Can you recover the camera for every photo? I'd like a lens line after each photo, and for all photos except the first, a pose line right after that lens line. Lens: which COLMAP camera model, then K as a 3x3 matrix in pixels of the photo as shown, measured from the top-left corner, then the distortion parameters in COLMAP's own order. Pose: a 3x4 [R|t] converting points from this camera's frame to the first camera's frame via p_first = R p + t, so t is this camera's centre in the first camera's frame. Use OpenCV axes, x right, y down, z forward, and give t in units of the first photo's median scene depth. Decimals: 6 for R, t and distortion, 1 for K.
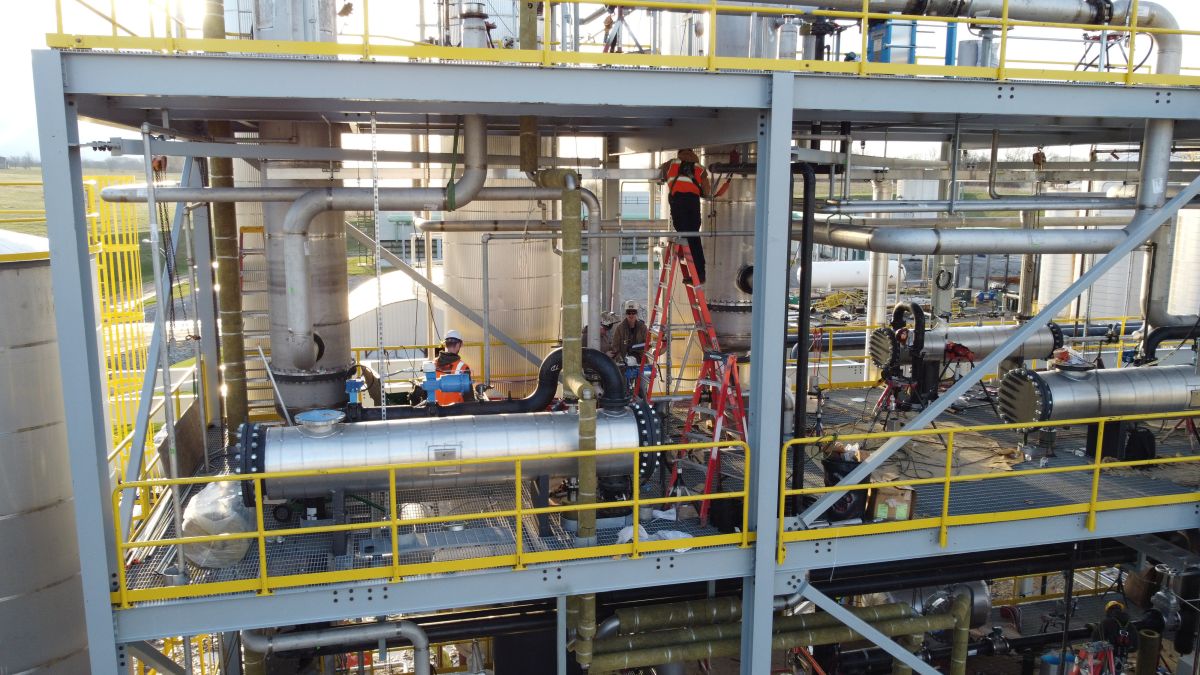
lens RADIAL K [[915.5, 0, 598.7], [0, 915.5, 335.1], [0, 0, 1]] dist [-0.014818, 0.005210]
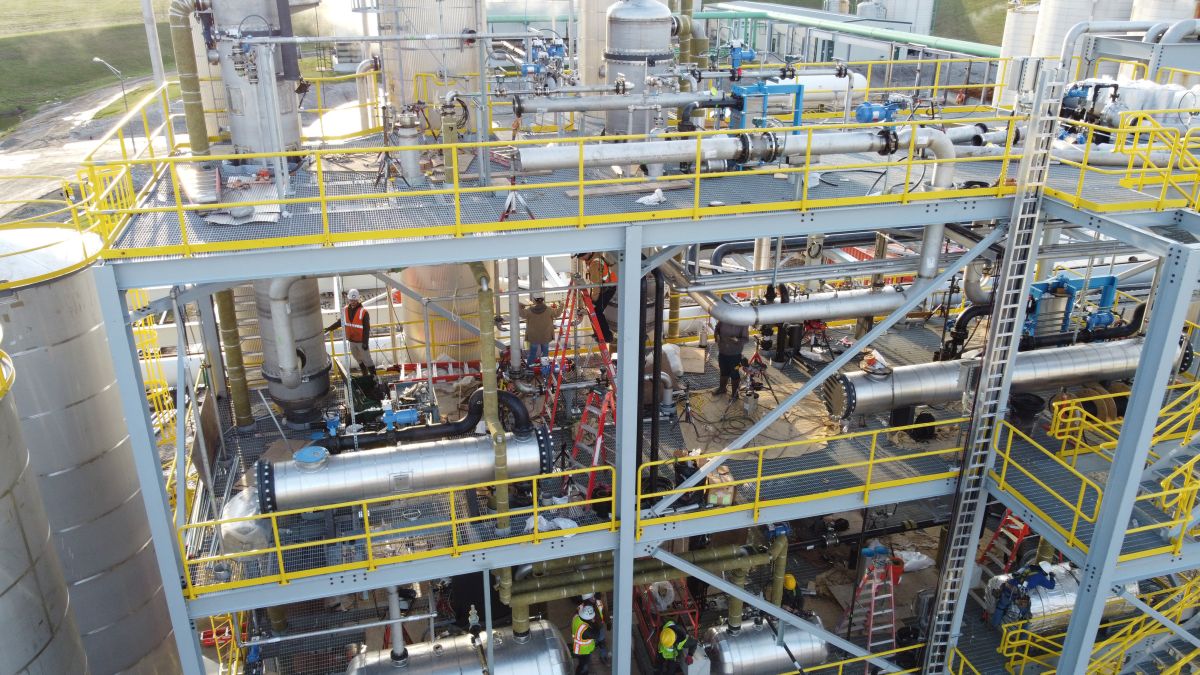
lens RADIAL K [[915.5, 0, 598.7], [0, 915.5, 335.1], [0, 0, 1]] dist [-0.014818, 0.005210]
pose [[0.999551, -0.010139, 0.028190, 0.097909], [0.003293, 0.972471, 0.233000, -0.401630], [-0.029776, -0.232803, 0.972068, -0.329333]]
